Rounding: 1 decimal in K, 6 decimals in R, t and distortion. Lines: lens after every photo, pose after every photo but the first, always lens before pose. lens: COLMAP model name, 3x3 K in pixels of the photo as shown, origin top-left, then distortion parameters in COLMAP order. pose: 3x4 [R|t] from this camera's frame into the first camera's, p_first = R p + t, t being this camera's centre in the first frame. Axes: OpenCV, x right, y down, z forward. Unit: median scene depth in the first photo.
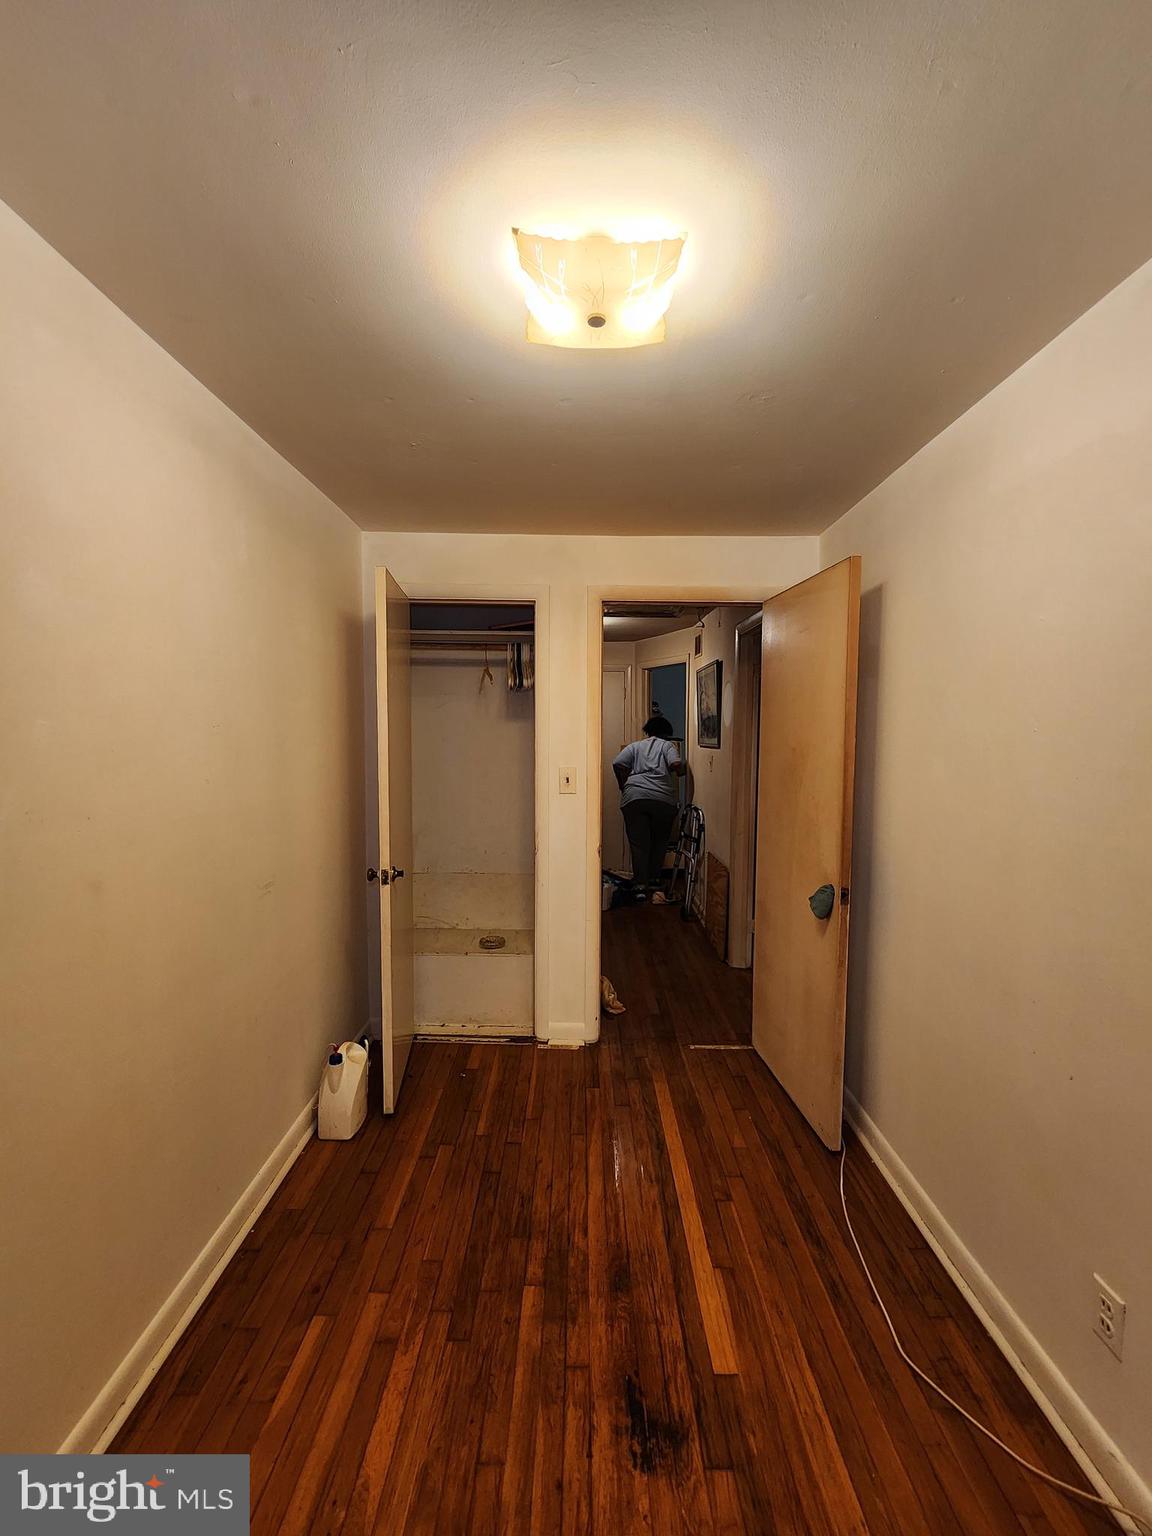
lens RADIAL K [[630.5, 0, 576.8], [0, 630.5, 764.4], [0, 0, 1]] dist [-0.004895, 0.002062]
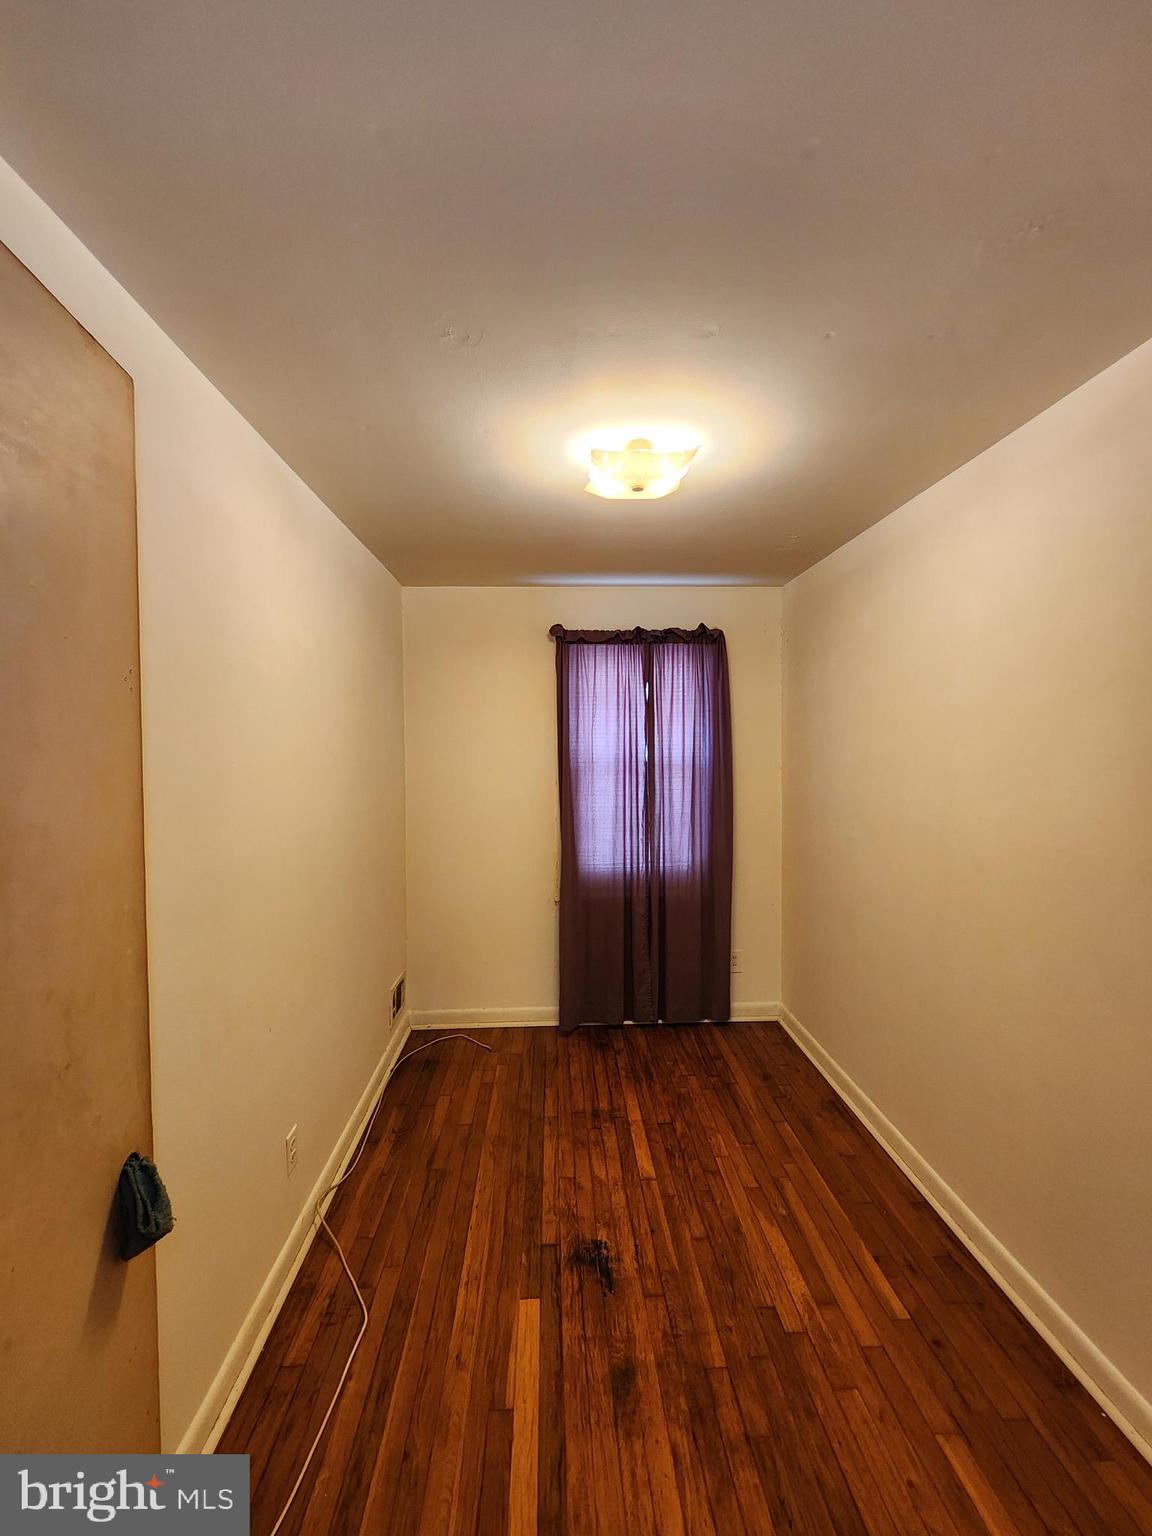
lens RADIAL K [[630.5, 0, 577.3], [0, 630.5, 763.4], [0, 0, 1]] dist [-0.004895, 0.002062]
pose [[-0.998582, 0.003889, -0.053094, 0.191235], [-0.000377, 0.996787, 0.080103, -0.128754], [0.053235, 0.080009, -0.995372, 1.949906]]
